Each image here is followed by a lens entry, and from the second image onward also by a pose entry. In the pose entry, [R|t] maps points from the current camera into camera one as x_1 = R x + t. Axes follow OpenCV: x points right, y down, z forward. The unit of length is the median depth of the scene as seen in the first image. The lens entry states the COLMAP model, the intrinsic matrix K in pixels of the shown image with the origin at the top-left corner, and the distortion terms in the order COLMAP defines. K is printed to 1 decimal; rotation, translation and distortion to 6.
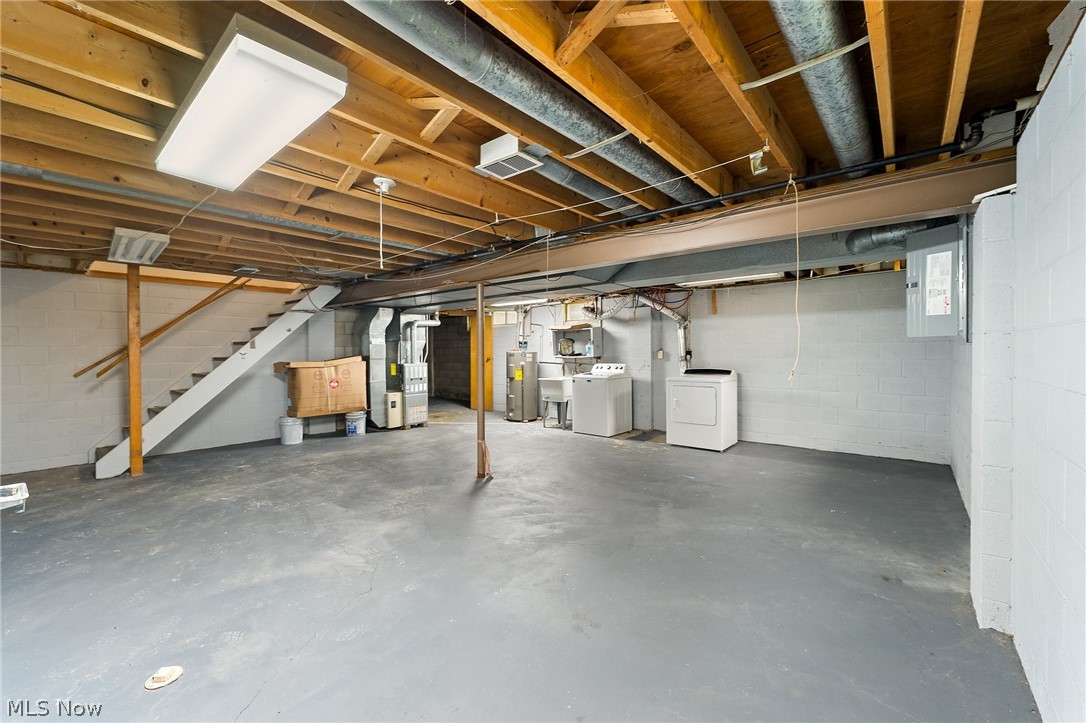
lens RADIAL K [[432.3, 0, 545.9], [0, 432.3, 357.7], [0, 0, 1]] dist [-0.002491, 0.001203]
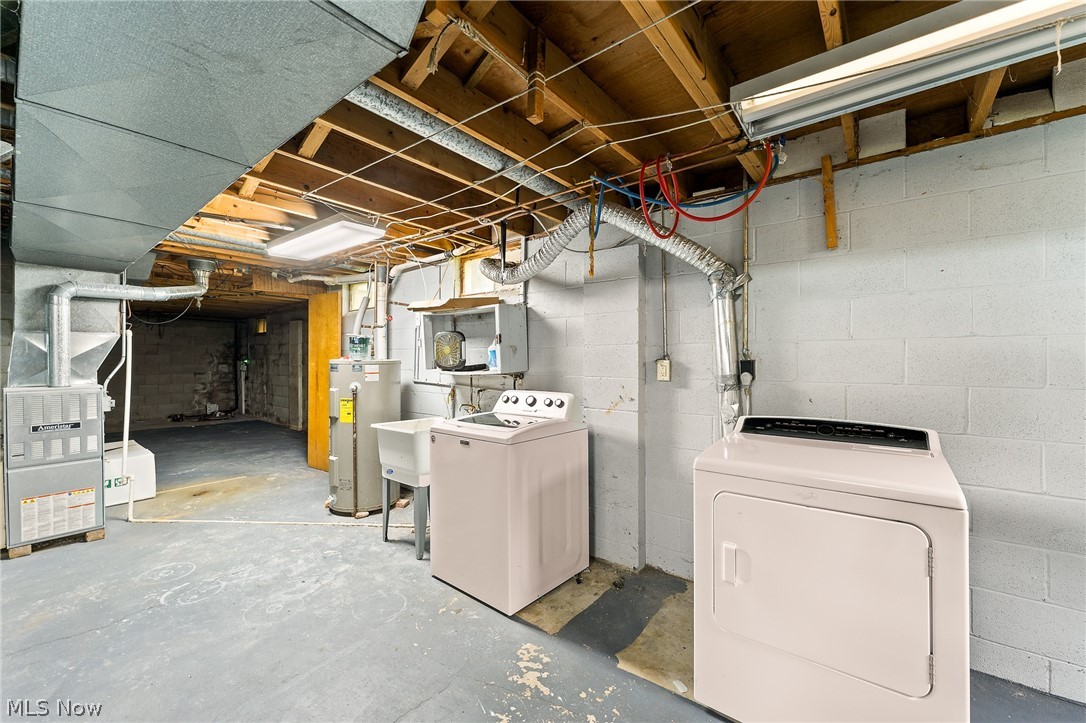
lens RADIAL K [[432.3, 0, 540.7], [0, 432.3, 360.5], [0, 0, 1]] dist [-0.002491, 0.001203]
pose [[0.999929, 0.005997, 0.010259, 0.148116], [-0.005848, 0.999878, -0.014511, -0.008939], [-0.010345, 0.014450, 0.999842, 0.601328]]
